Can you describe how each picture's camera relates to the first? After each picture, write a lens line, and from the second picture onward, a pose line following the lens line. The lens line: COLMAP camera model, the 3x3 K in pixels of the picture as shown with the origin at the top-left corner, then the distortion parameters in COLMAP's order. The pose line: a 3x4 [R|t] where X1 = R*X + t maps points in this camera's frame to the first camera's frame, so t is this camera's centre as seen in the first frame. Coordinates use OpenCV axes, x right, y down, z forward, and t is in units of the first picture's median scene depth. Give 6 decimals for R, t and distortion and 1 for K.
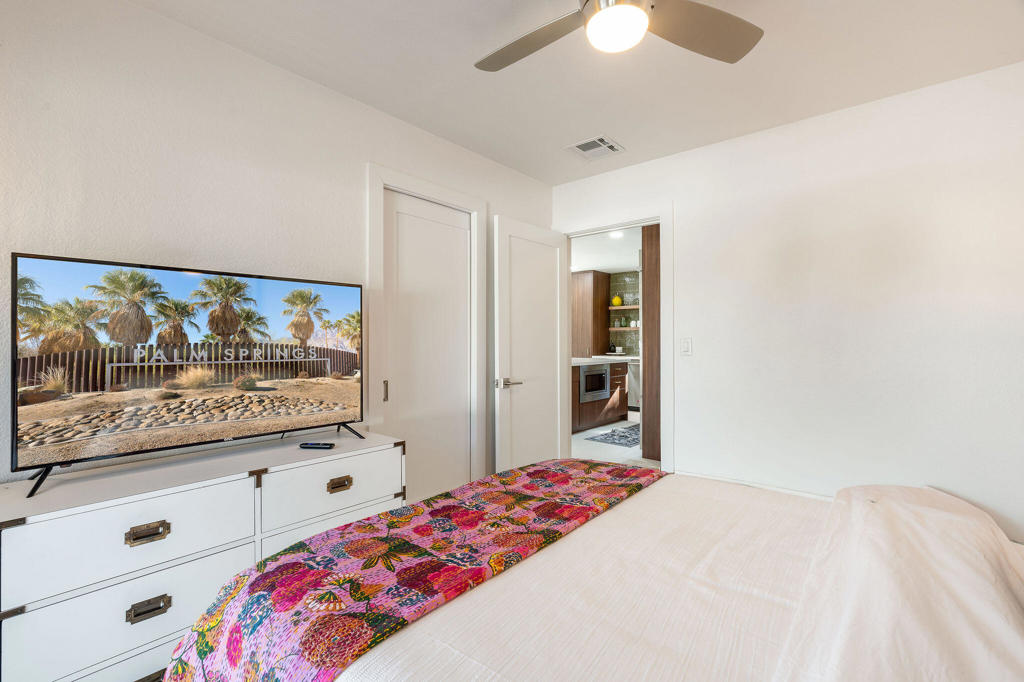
lens RADIAL K [[461.7, 0, 509.8], [0, 461.7, 341.2], [0, 0, 1]] dist [-0.002264, -0.000210]
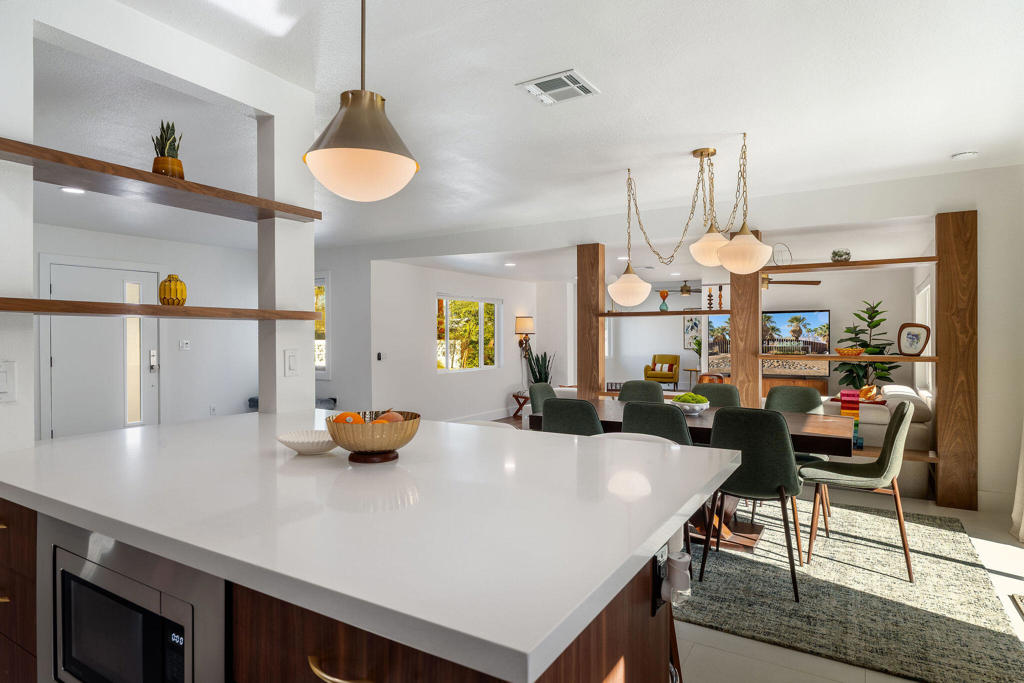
lens RADIAL K [[578.4, 0, 512.4], [0, 578.4, 341.0], [0, 0, 1]] dist [0.002115, 0.000165]
pose [[0.167373, 0.004257, -0.985884, 2.214555], [0.007875, 0.999953, 0.005655, -0.012445], [0.985862, -0.008710, 0.167332, -0.912680]]
